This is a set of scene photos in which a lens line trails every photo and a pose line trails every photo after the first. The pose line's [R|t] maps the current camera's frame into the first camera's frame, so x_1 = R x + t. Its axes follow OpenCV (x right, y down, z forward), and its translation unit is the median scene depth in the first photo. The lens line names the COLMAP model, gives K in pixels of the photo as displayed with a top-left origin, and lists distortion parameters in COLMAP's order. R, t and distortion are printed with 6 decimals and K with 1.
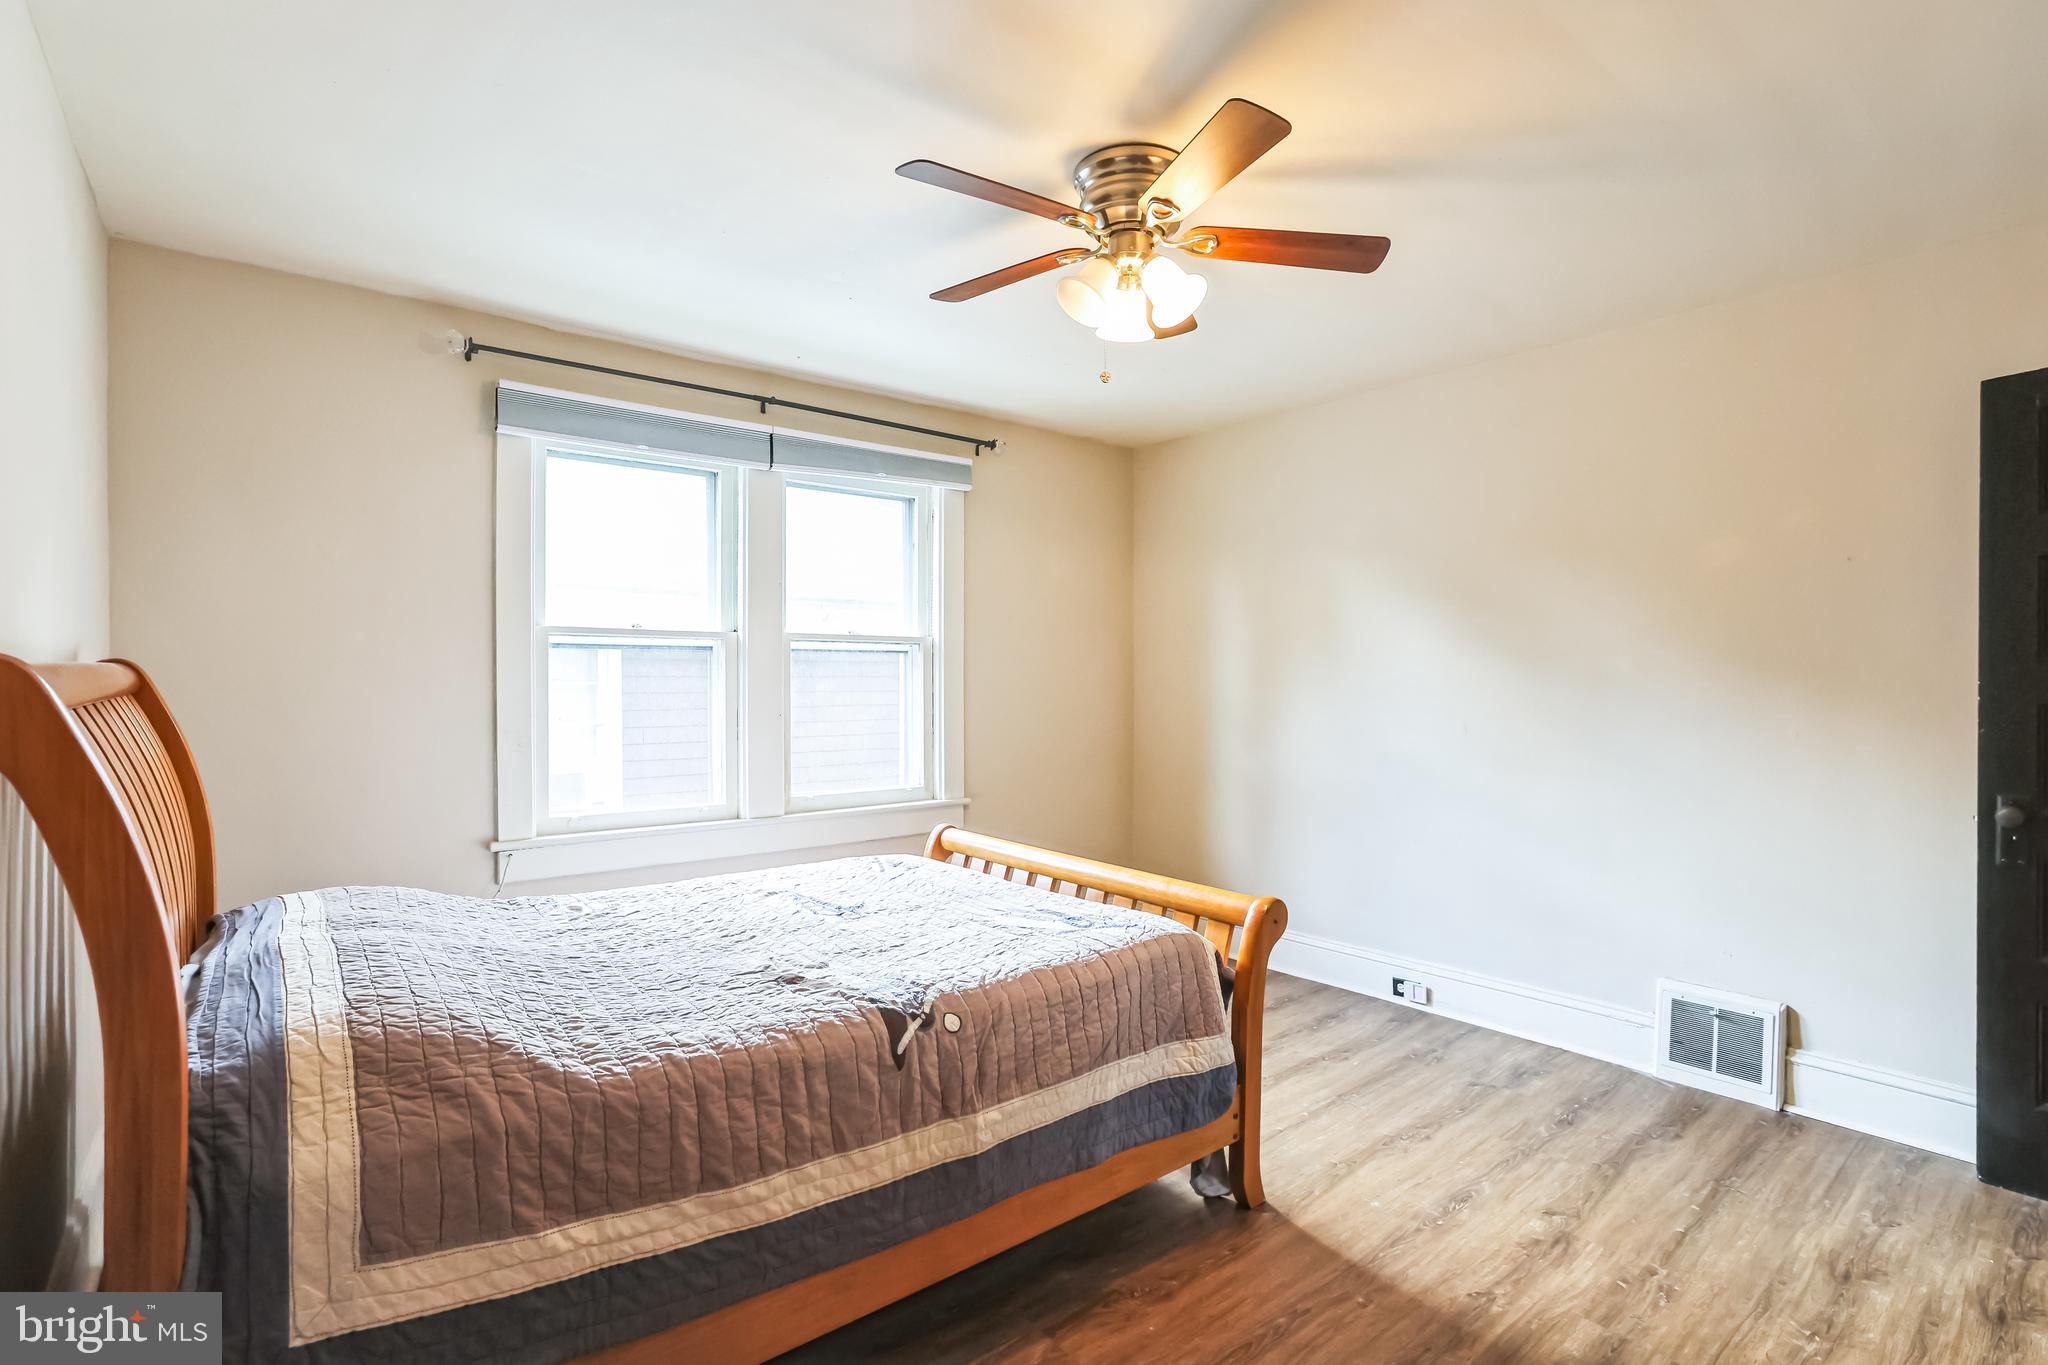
lens RADIAL K [[961.7, 0, 1024.0], [0, 961.7, 682.5], [0, 0, 1]] dist [-0.015553, -0.000078]
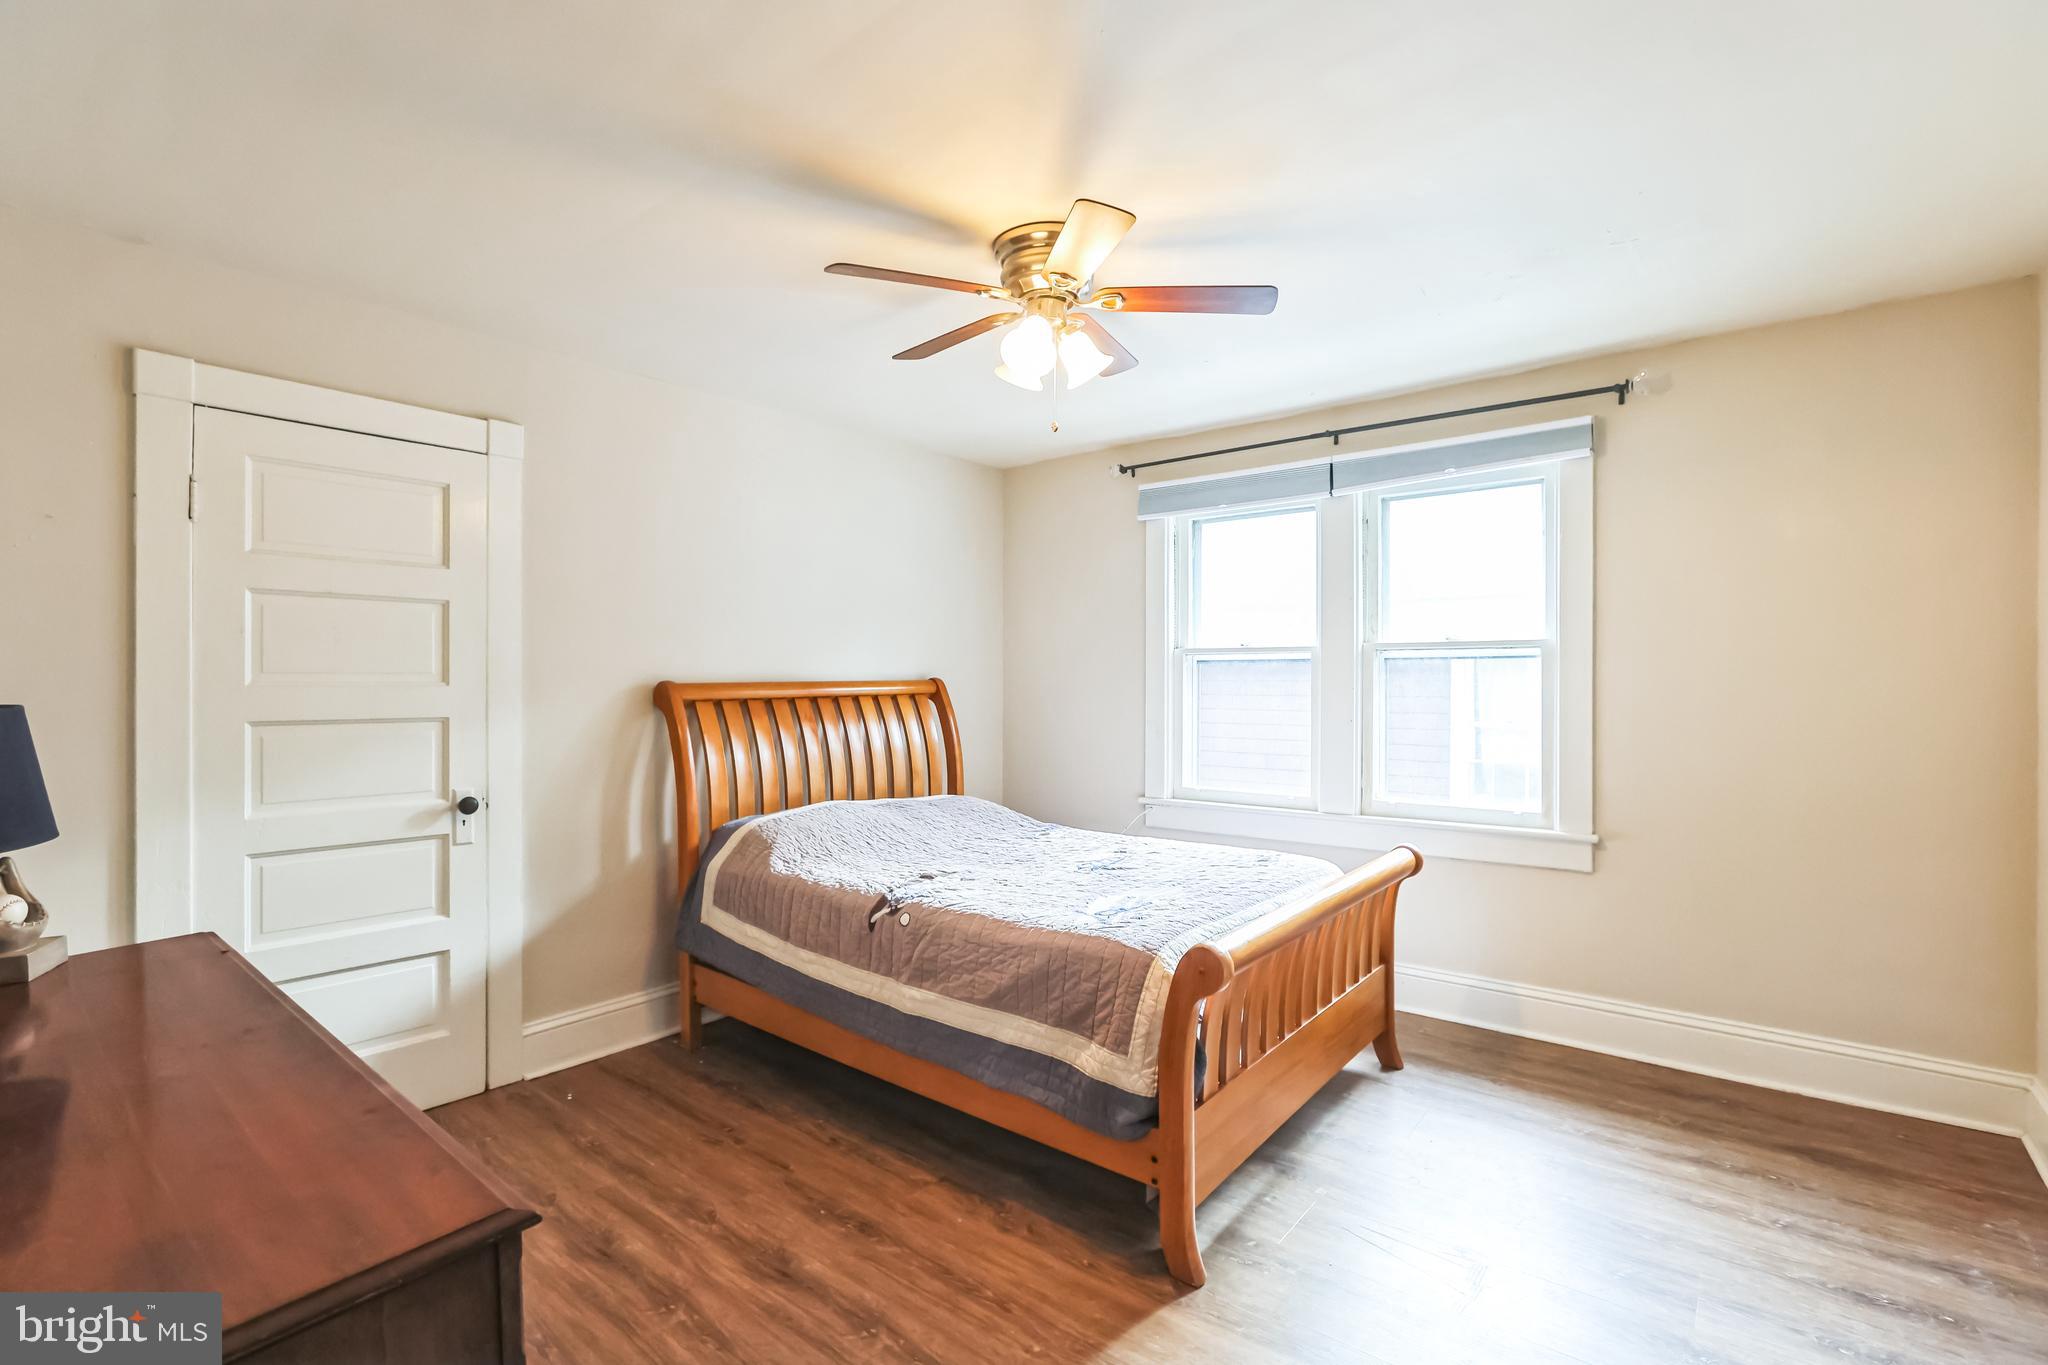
lens RADIAL K [[909.3, 0, 1047.6], [0, 909.3, 688.7], [0, 0, 1]] dist [-0.045402, 0.000147]
pose [[0.225700, 0.003702, -0.974190, 0.746836], [-0.006710, 0.999975, 0.002245, -0.002147], [0.974174, 0.006030, 0.225719, 0.505424]]
